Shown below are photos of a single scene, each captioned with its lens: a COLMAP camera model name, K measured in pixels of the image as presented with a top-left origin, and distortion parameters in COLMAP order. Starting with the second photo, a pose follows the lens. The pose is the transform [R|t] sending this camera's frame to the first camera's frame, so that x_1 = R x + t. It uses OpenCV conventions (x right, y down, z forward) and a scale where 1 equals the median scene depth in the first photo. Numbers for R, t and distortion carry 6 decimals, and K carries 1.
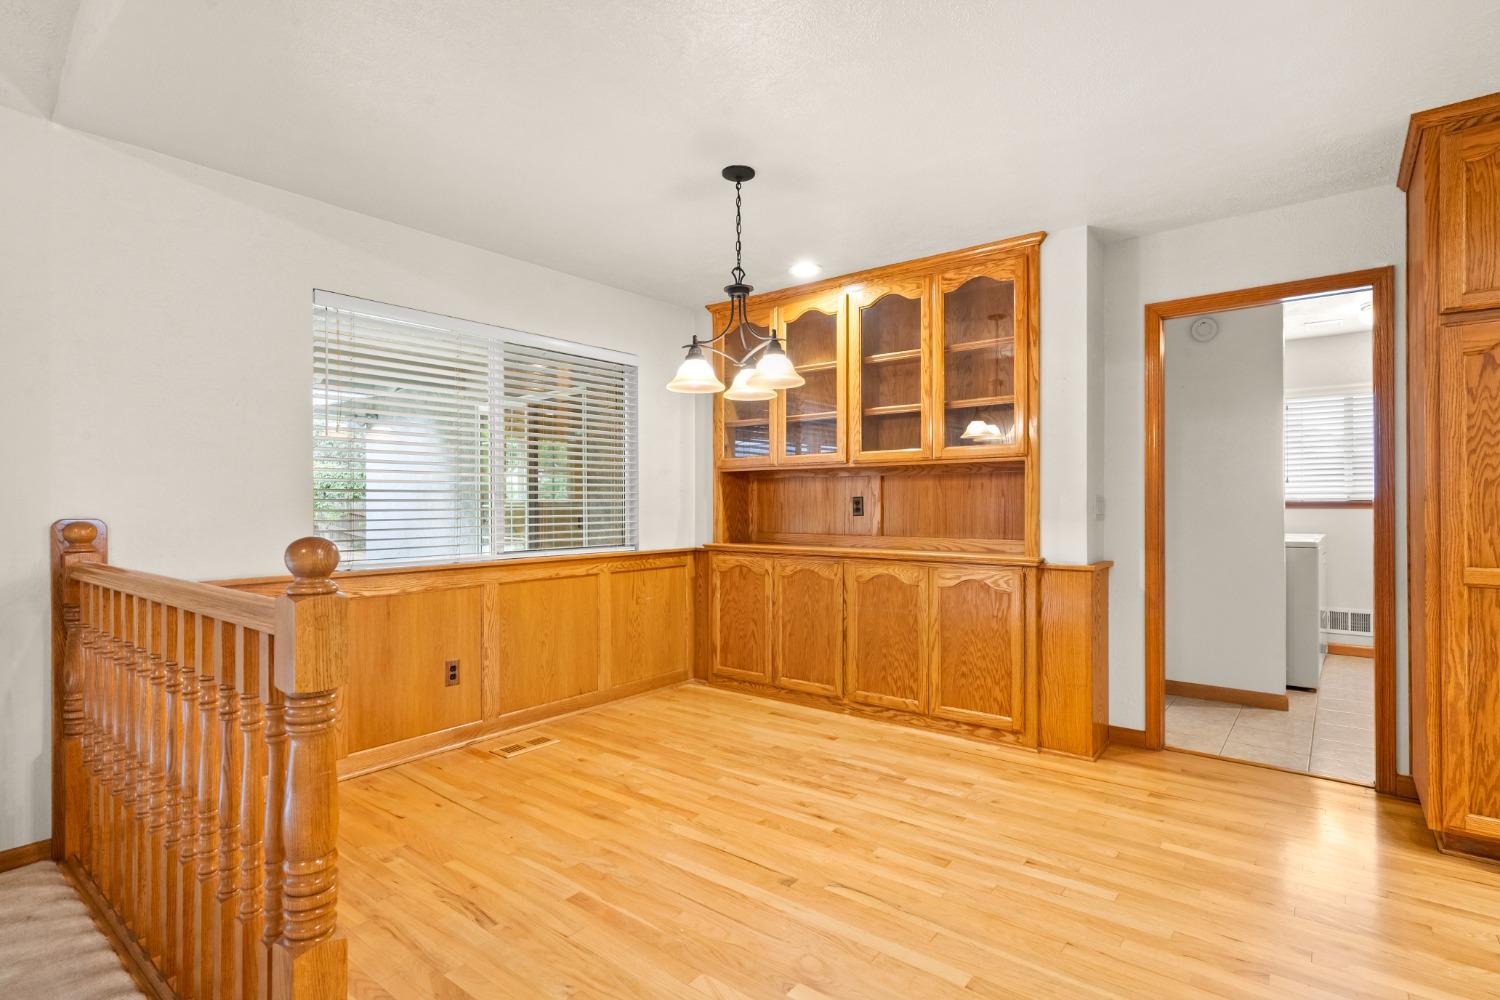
lens RADIAL K [[736.8, 0, 739.5], [0, 736.8, 502.5], [0, 0, 1]] dist [0.000655, 0.001180]
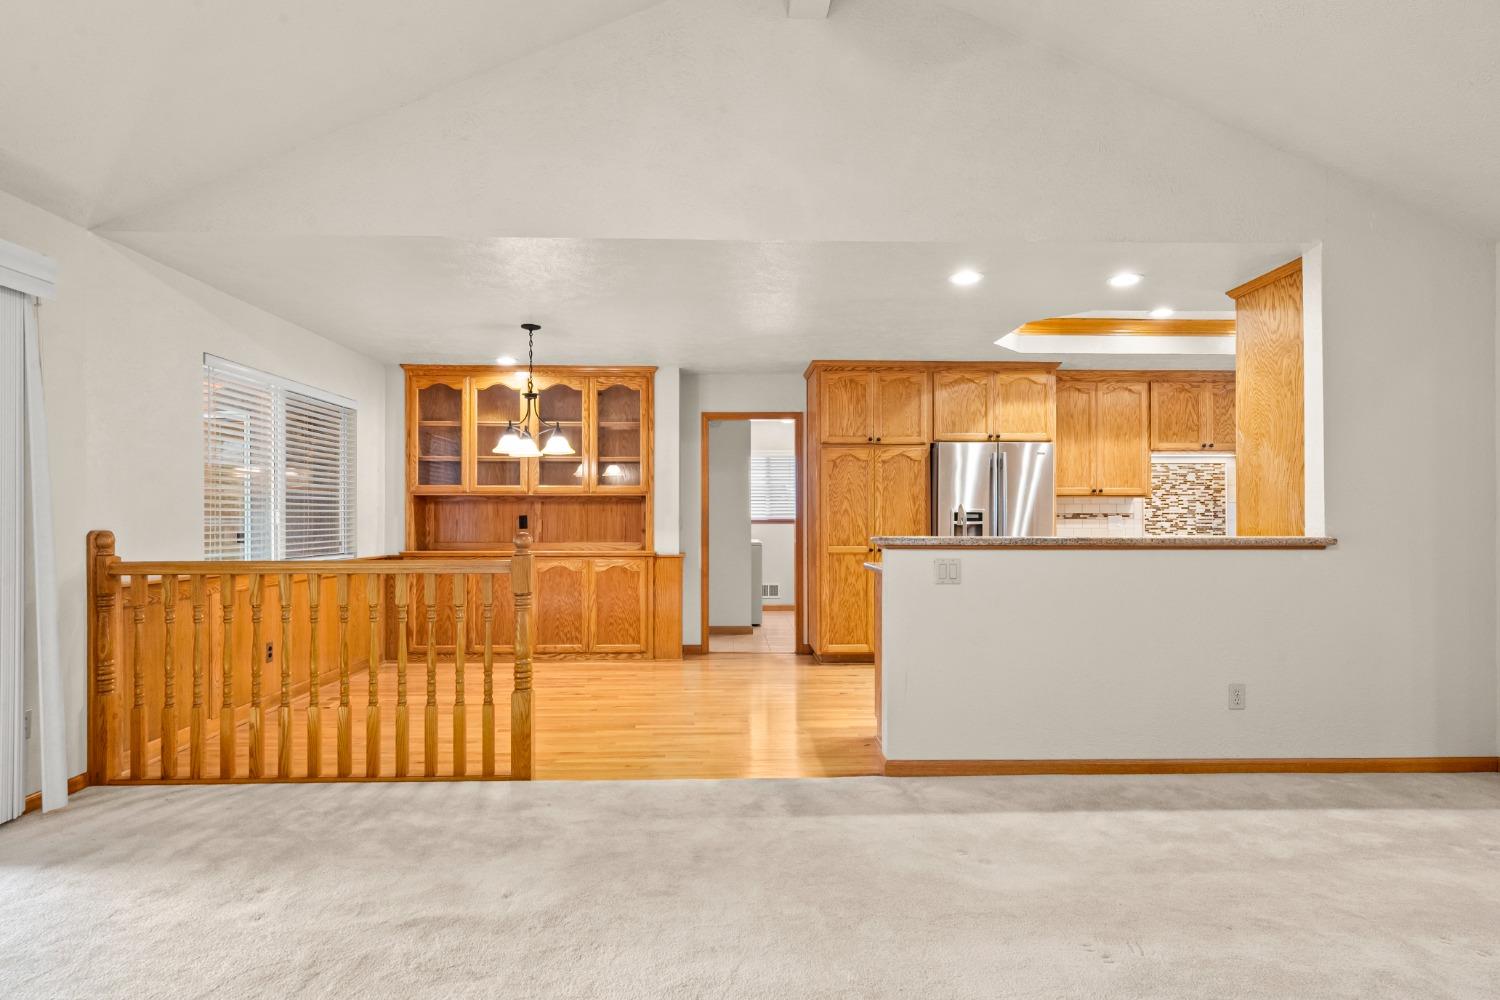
lens RADIAL K [[830.2, 0, 742.5], [0, 830.2, 507.9], [0, 0, 1]] dist [0.002395, 0.000897]
pose [[0.760502, 0.011619, 0.649232, -0.646063], [-0.002609, 0.999887, -0.014838, 0.000600], [-0.649330, 0.009591, 0.760446, -0.576869]]
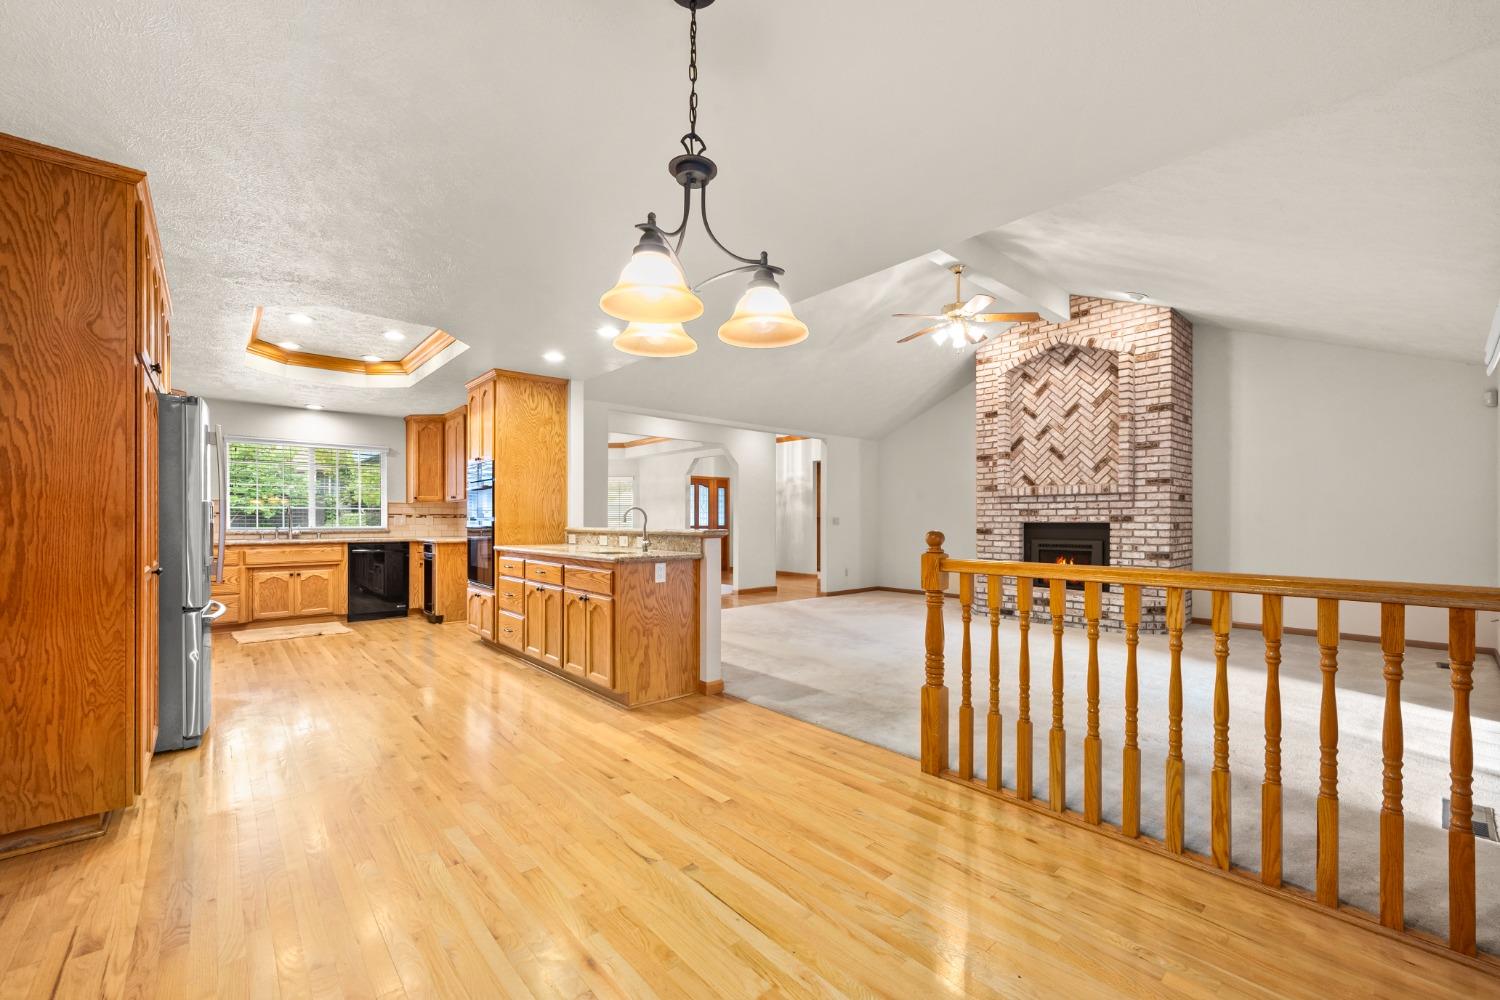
lens RADIAL K [[596.6, 0, 761.7], [0, 596.6, 509.5], [0, 0, 1]] dist [-0.003660, 0.001081]
pose [[-0.991083, 0.002906, 0.133215, -0.091069], [0.000450, 0.999829, -0.018461, 0.003475], [-0.133246, -0.018236, -0.990915, 1.091176]]
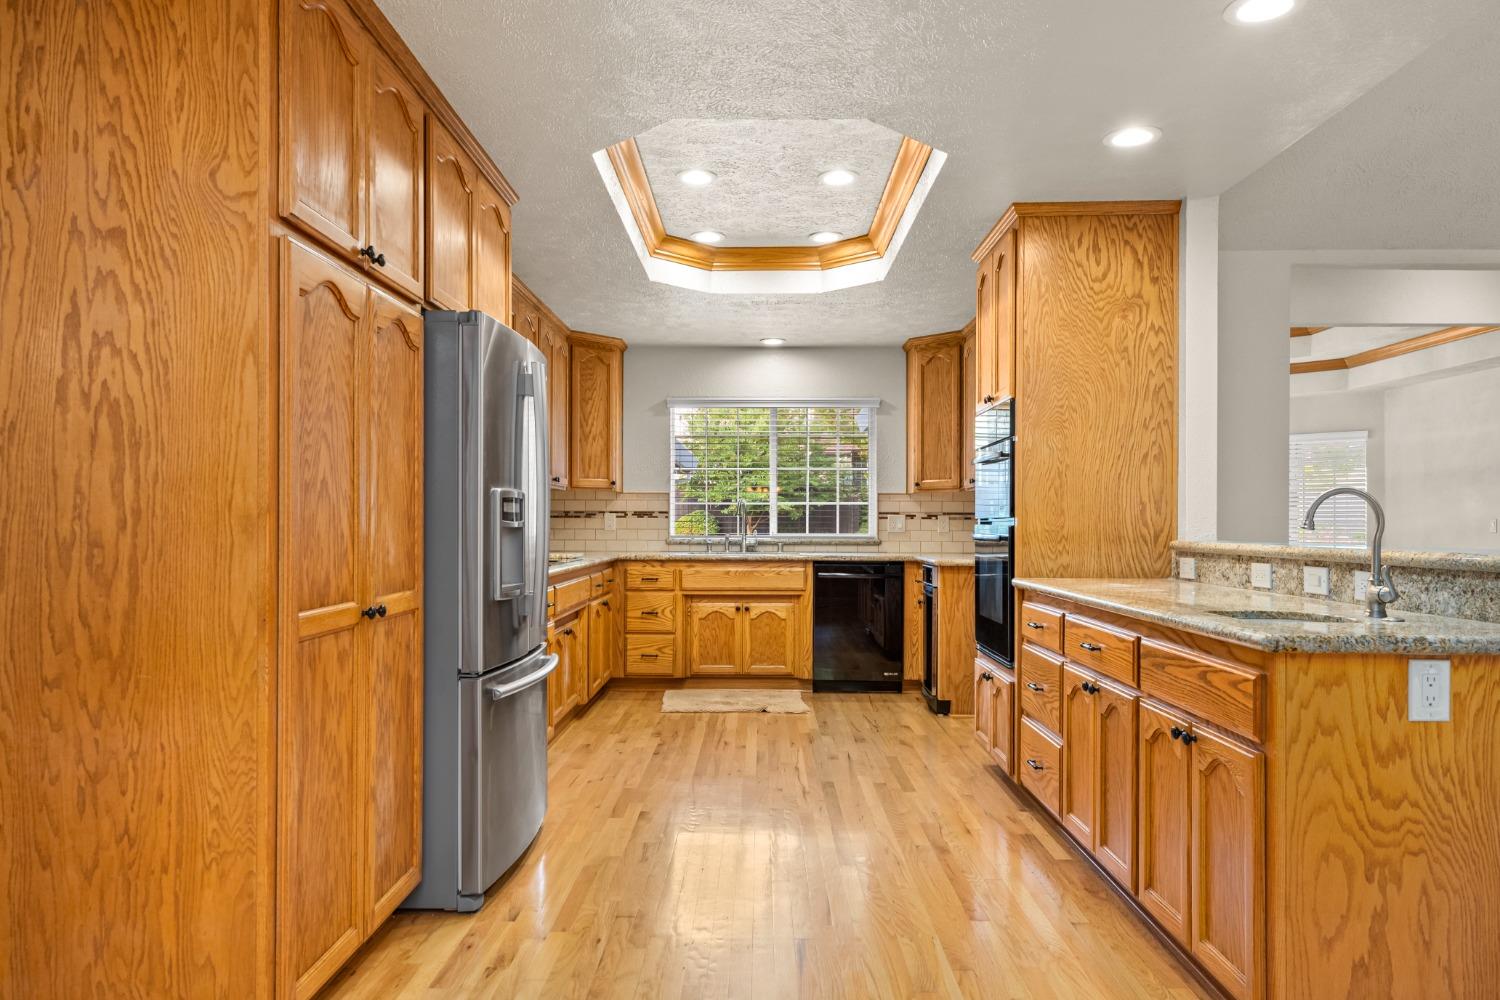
lens RADIAL K [[995.9, 0, 752.0], [0, 995.9, 524.6], [0, 0, 1]] dist [0.008950, 0.002035]
pose [[-0.616852, -0.003105, 0.787073, 0.014629], [-0.003412, 0.999993, 0.001271, 0.002814], [-0.787072, -0.001901, -0.616859, 0.732077]]
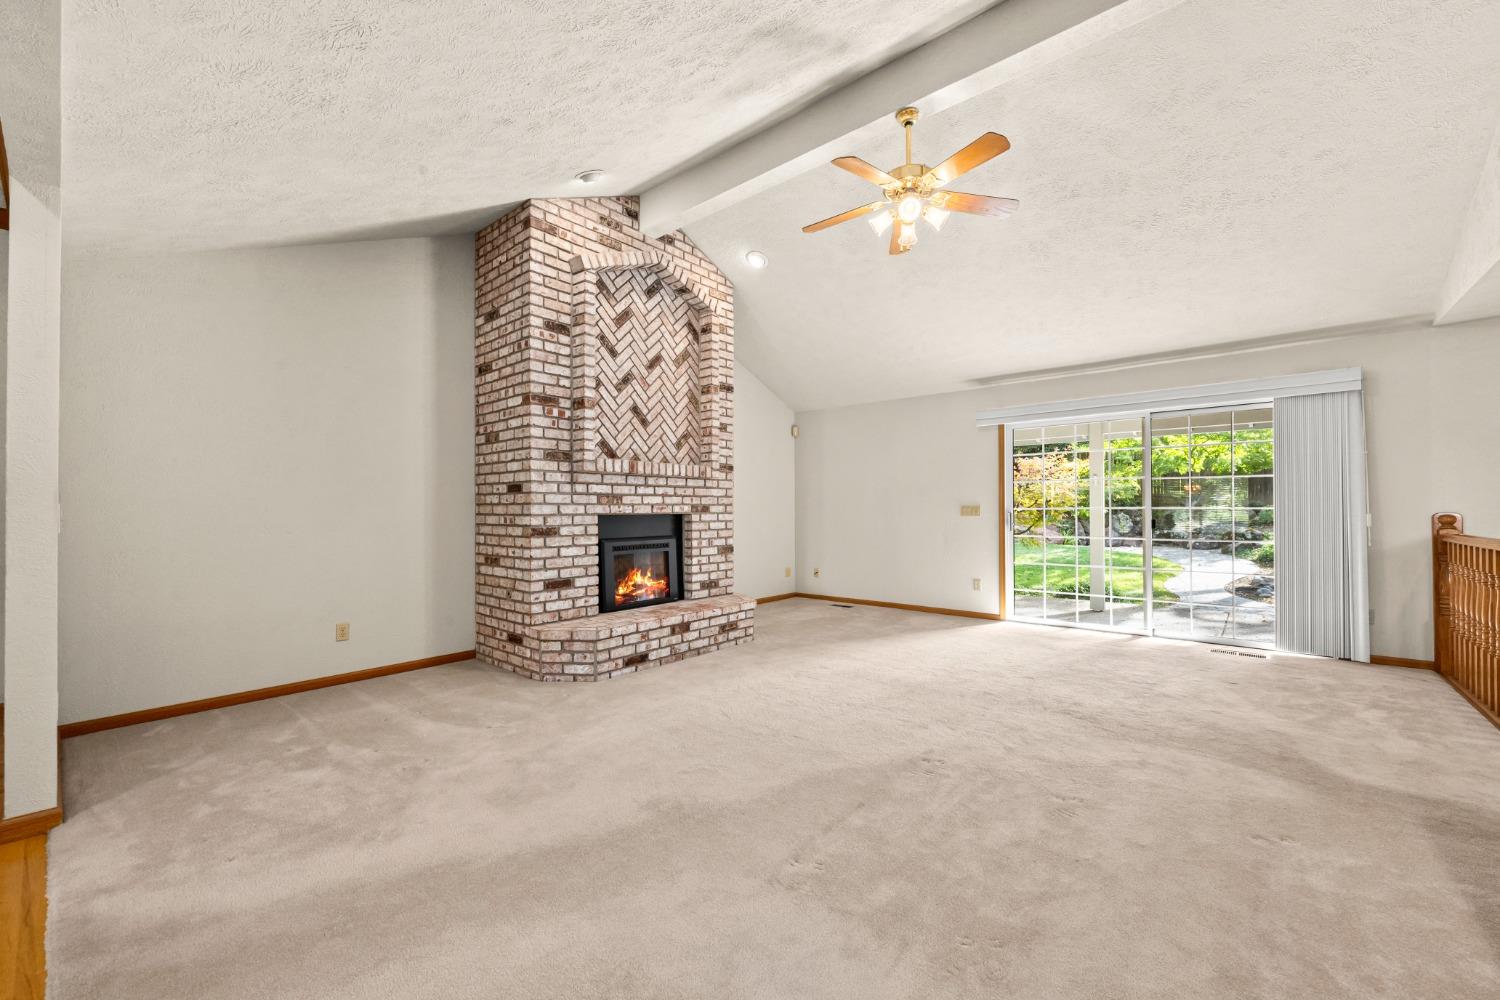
lens RADIAL K [[596.6, 0, 751.5], [0, 596.6, 506.7], [0, 0, 1]] dist [-0.003660, 0.001081]
pose [[-0.029956, -0.005669, -0.999535, 0.550761], [0.005043, 0.999970, -0.005823, 0.002407], [0.999538, -0.005215, -0.029927, -0.596107]]
